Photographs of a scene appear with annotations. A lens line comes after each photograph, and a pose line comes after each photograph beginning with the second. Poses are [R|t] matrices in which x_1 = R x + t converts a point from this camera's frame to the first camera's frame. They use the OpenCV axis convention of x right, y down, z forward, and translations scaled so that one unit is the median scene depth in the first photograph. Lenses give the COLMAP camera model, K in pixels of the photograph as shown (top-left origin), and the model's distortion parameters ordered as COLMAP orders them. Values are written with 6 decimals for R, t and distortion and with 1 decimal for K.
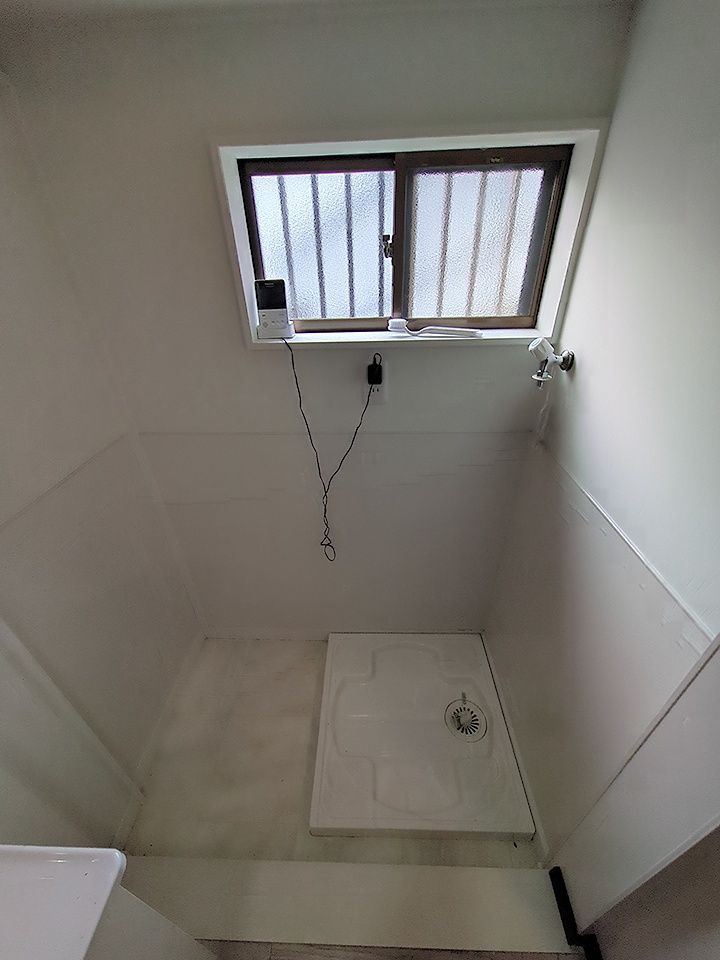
lens RADIAL K [[376.4, 0, 359.1], [0, 376.4, 476.0], [0, 0, 1]] dist [0.000502, 0.000000]
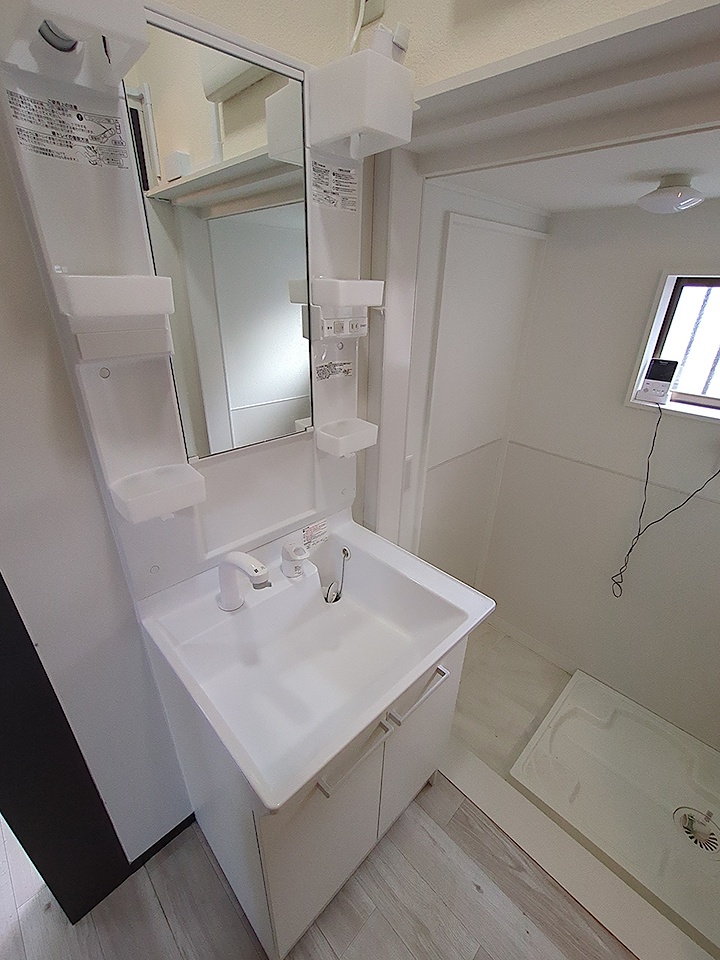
lens RADIAL K [[415.4, 0, 360.0], [0, 415.4, 480.0], [0, 0, 1]] dist [-0.000987, -0.000012]
pose [[0.719050, 0.340609, -0.605766, 0.011314], [-0.399551, 0.915808, 0.040668, 0.199718], [0.568618, 0.212792, 0.794603, -0.584229]]
